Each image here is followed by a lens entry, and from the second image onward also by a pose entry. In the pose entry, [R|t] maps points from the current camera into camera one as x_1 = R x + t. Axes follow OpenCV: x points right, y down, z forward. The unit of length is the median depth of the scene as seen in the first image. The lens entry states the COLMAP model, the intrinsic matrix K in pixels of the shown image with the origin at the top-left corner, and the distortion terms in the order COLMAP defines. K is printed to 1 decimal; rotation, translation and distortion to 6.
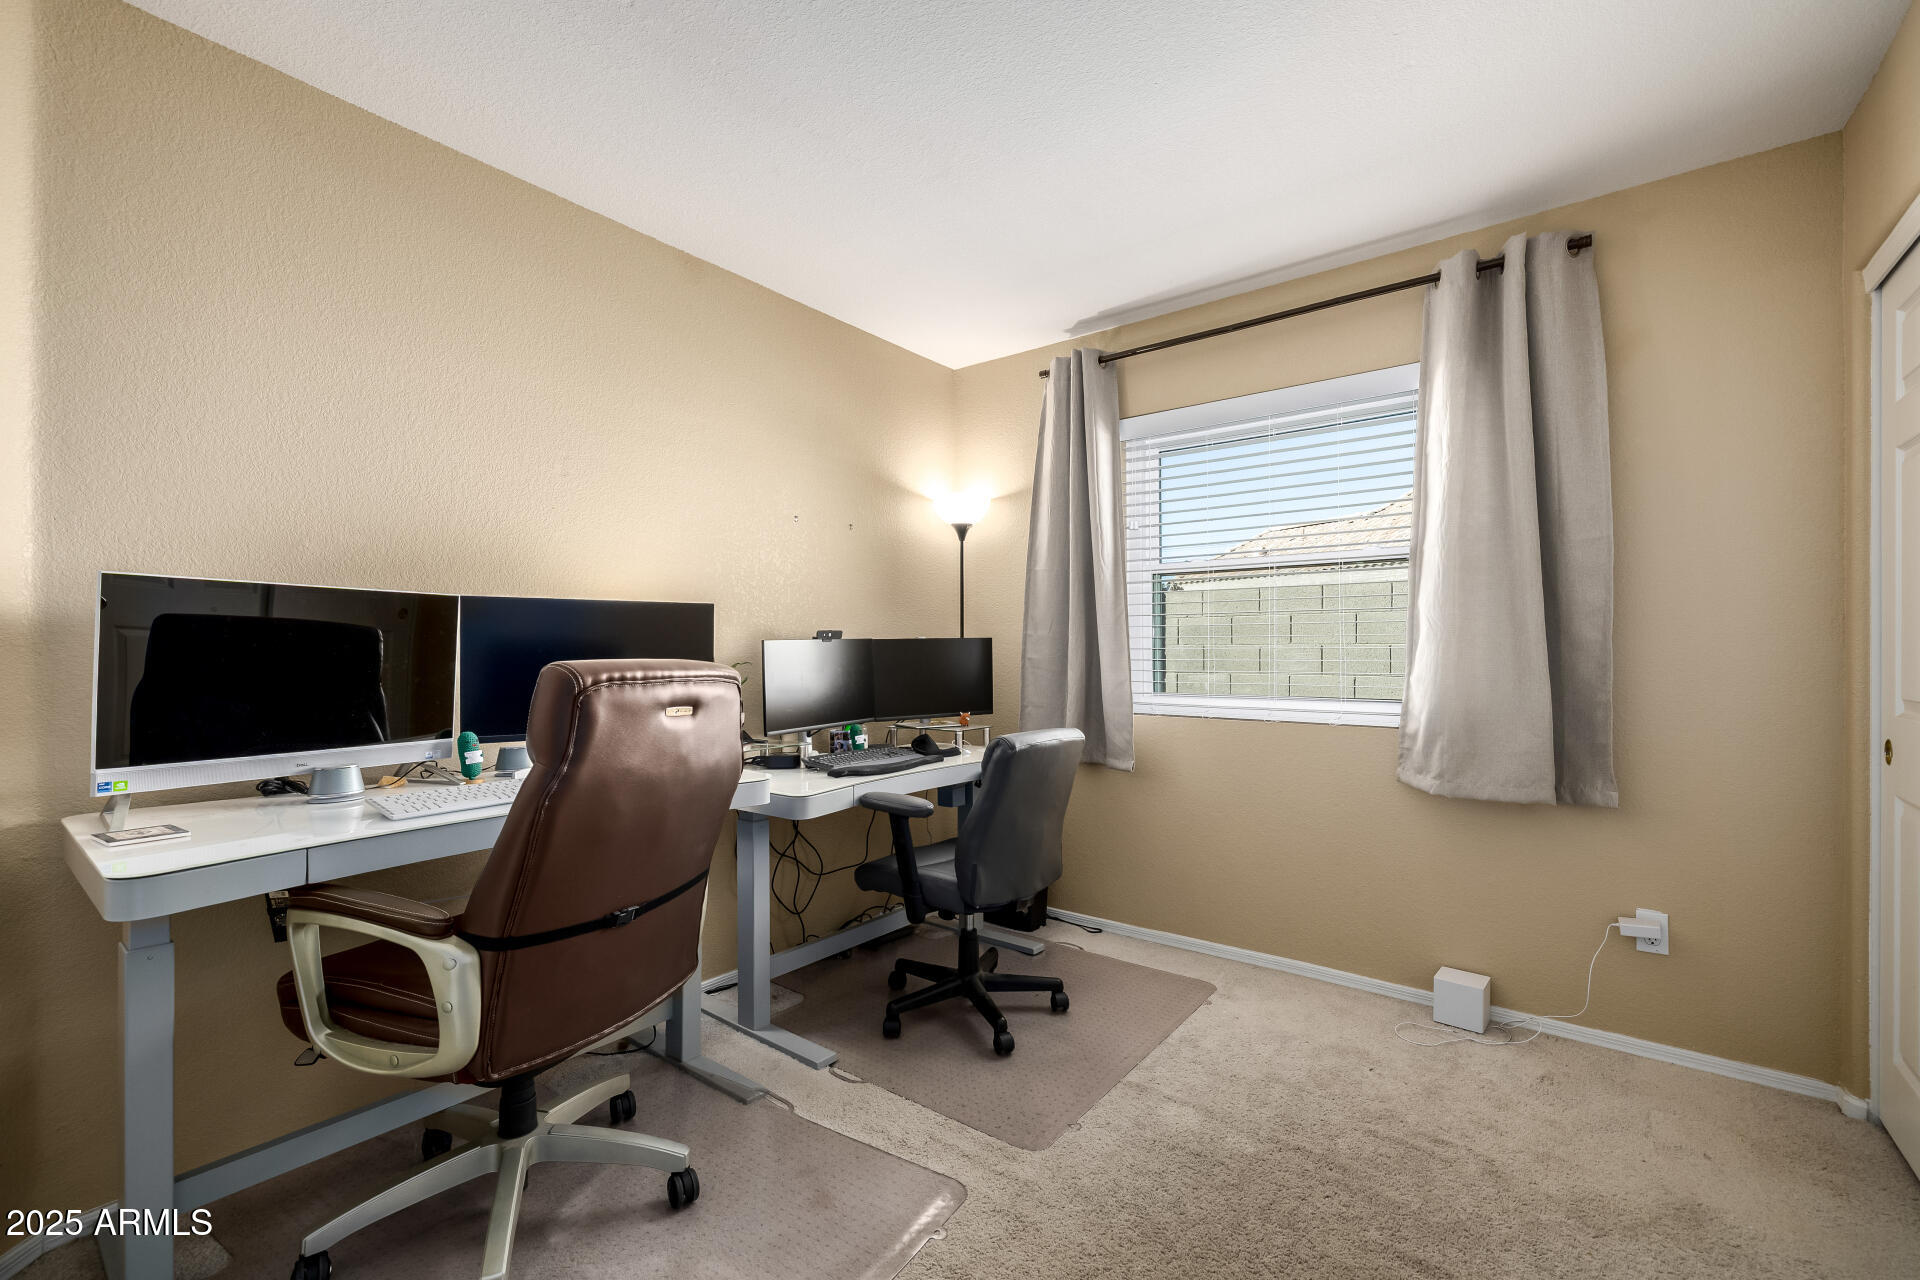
lens RADIAL K [[803.1, 0, 973.0], [0, 803.1, 643.4], [0, 0, 1]] dist [0.000603, -0.000134]
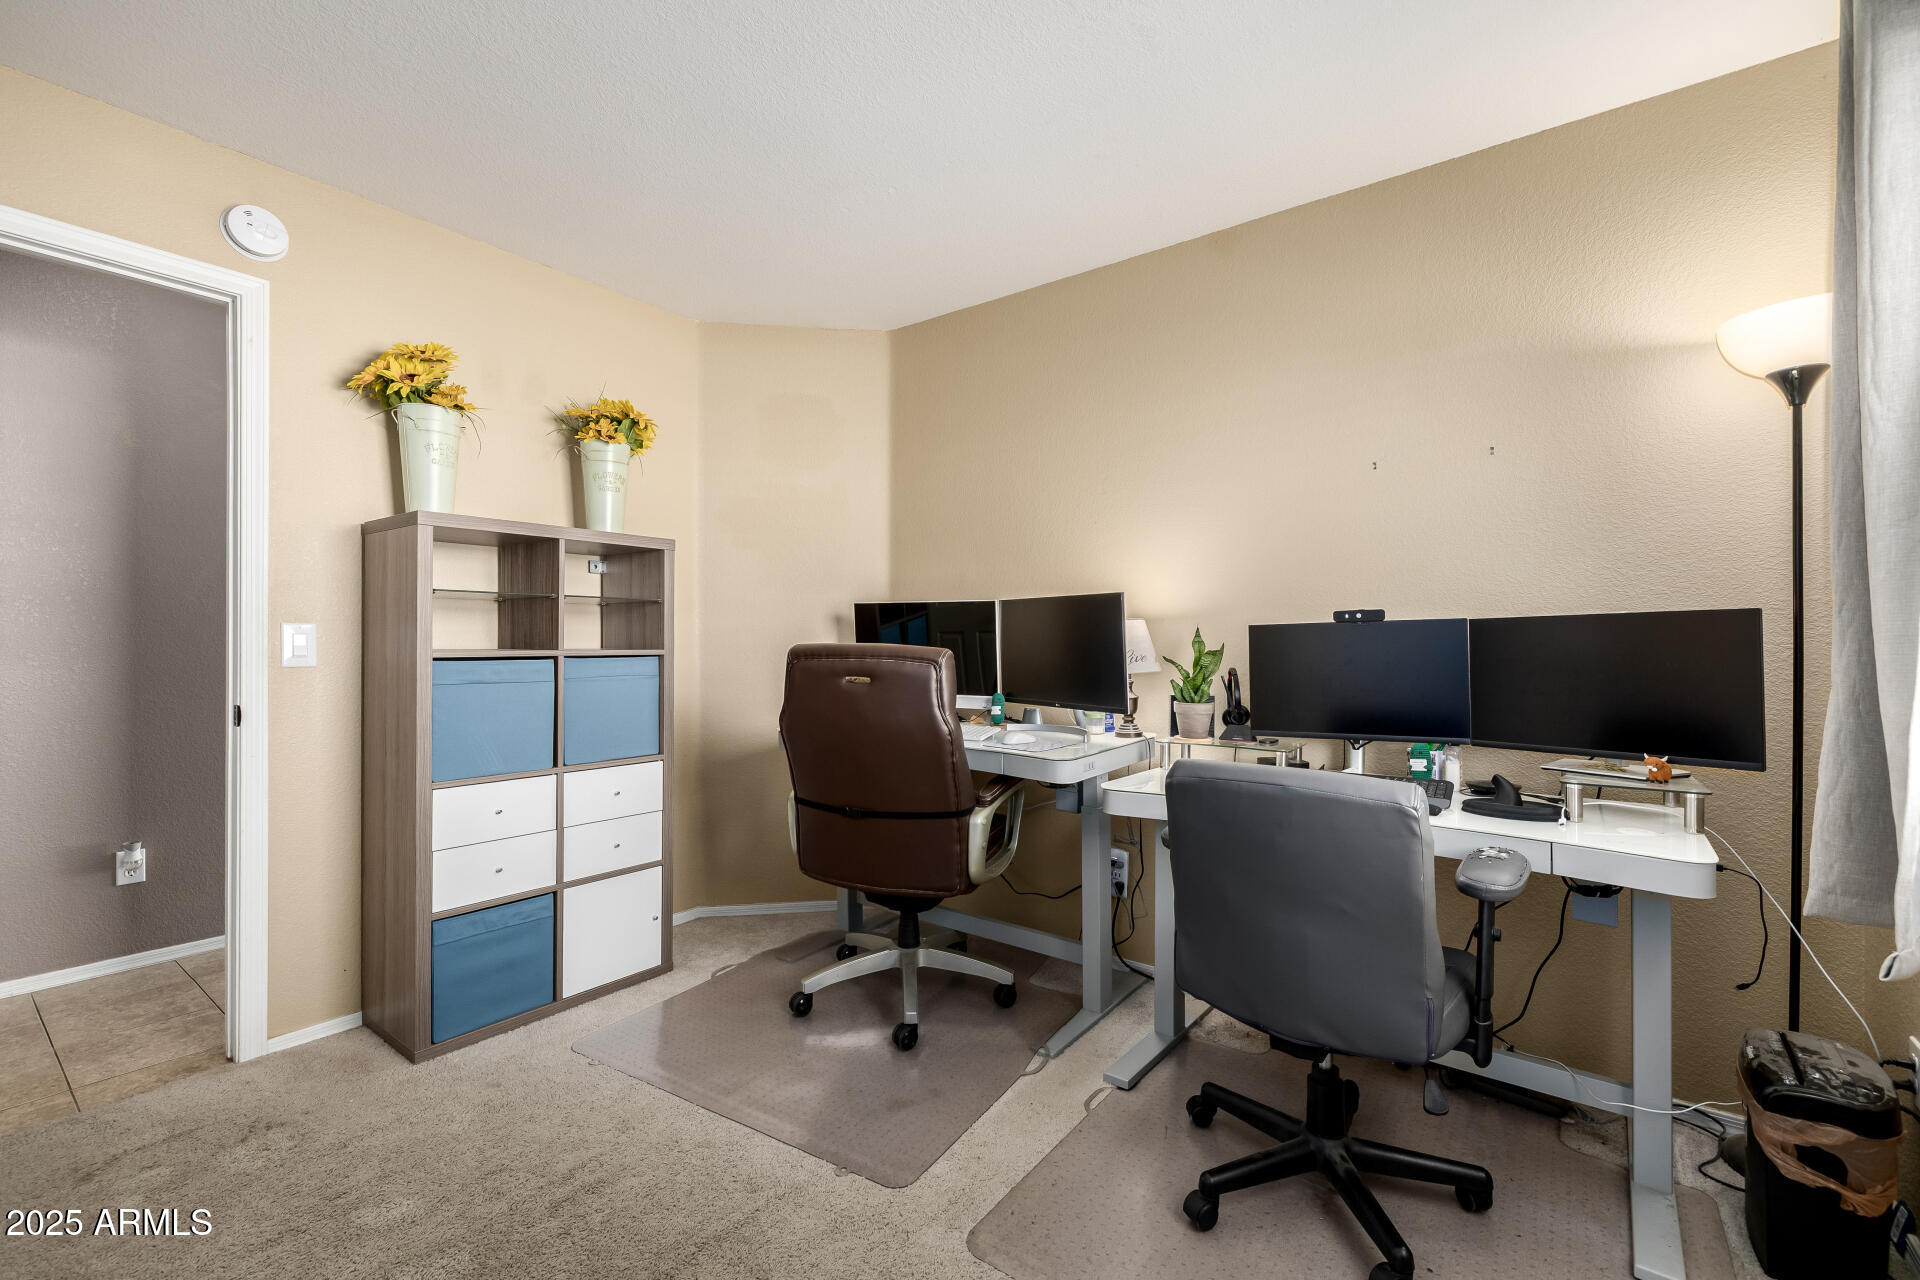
lens RADIAL K [[803.1, 0, 973.0], [0, 803.1, 643.4], [0, 0, 1]] dist [0.000603, -0.000134]
pose [[0.014232, -0.002591, -0.999895, 0.612345], [0.004545, 0.999986, -0.002527, 0.016444], [0.999888, -0.004509, 0.014243, 0.683343]]
